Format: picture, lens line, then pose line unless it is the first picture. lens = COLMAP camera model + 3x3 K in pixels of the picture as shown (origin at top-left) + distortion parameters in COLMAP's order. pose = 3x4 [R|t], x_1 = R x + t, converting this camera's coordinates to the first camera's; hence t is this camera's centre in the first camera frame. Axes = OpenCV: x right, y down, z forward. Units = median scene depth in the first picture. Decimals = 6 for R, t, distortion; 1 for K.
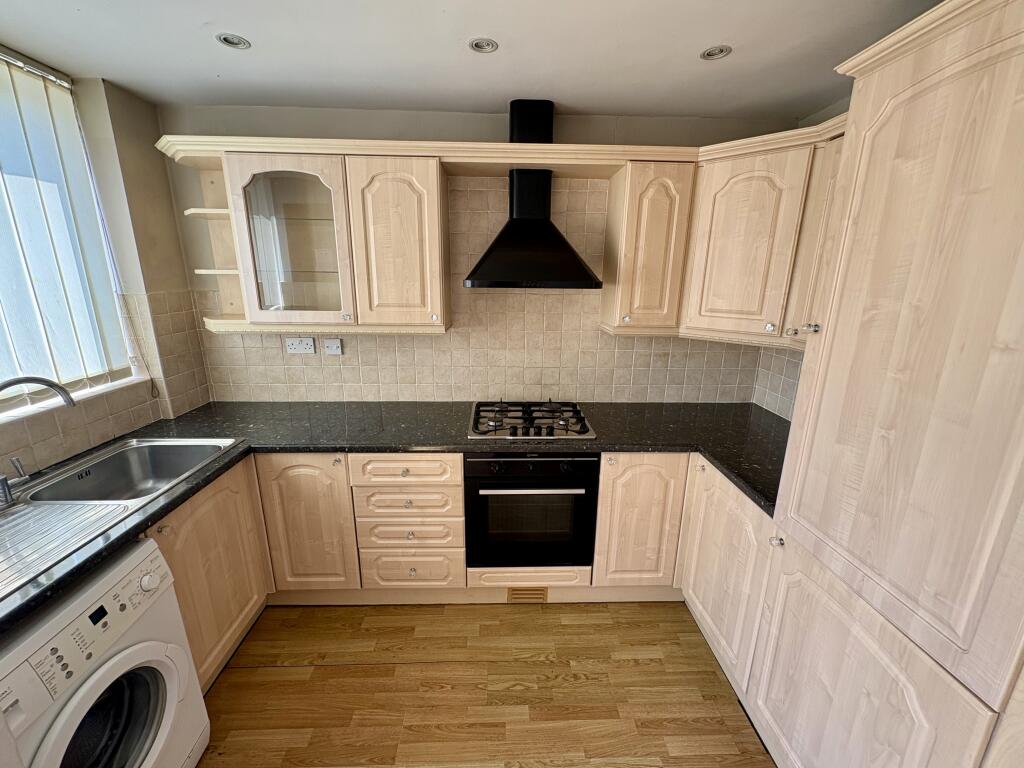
lens RADIAL K [[426.7, 0, 510.2], [0, 426.7, 379.8], [0, 0, 1]] dist [0.015714, 0.000126]
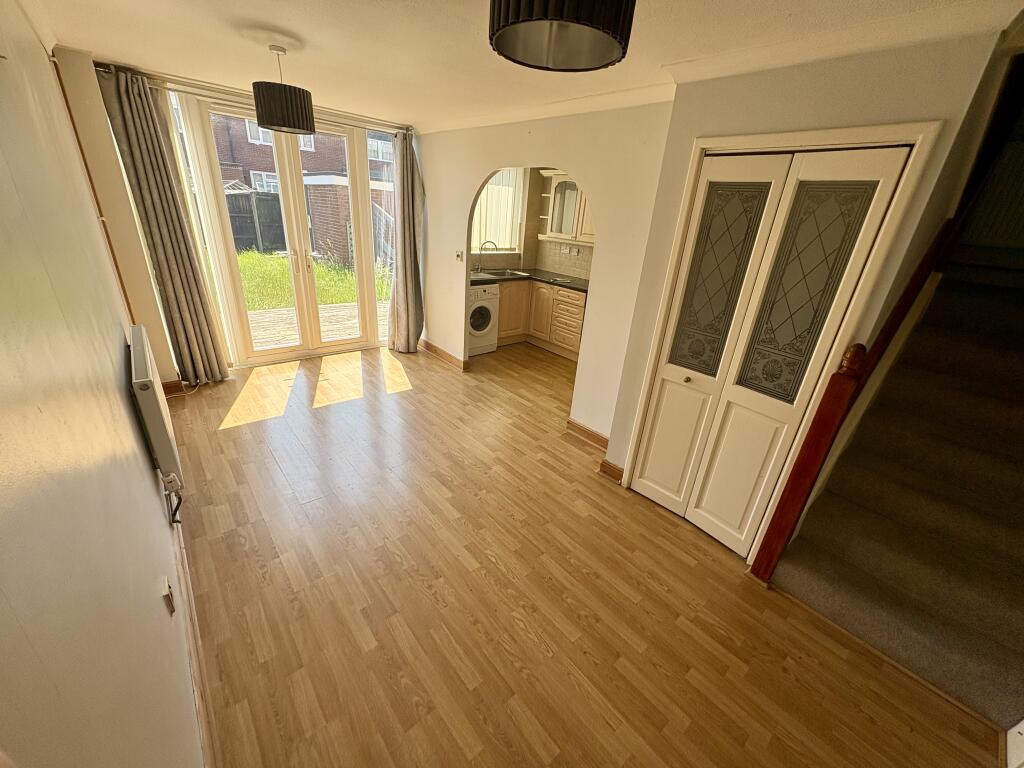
lens RADIAL K [[409.5, 0, 502.1], [0, 409.5, 382.6], [0, 0, 1]] dist [0.001841, 0.000264]
pose [[0.616586, 0.341155, -0.709532, 1.428621], [-0.257394, 0.939062, 0.227840, 0.229661], [0.744023, 0.042146, 0.666823, -0.951648]]
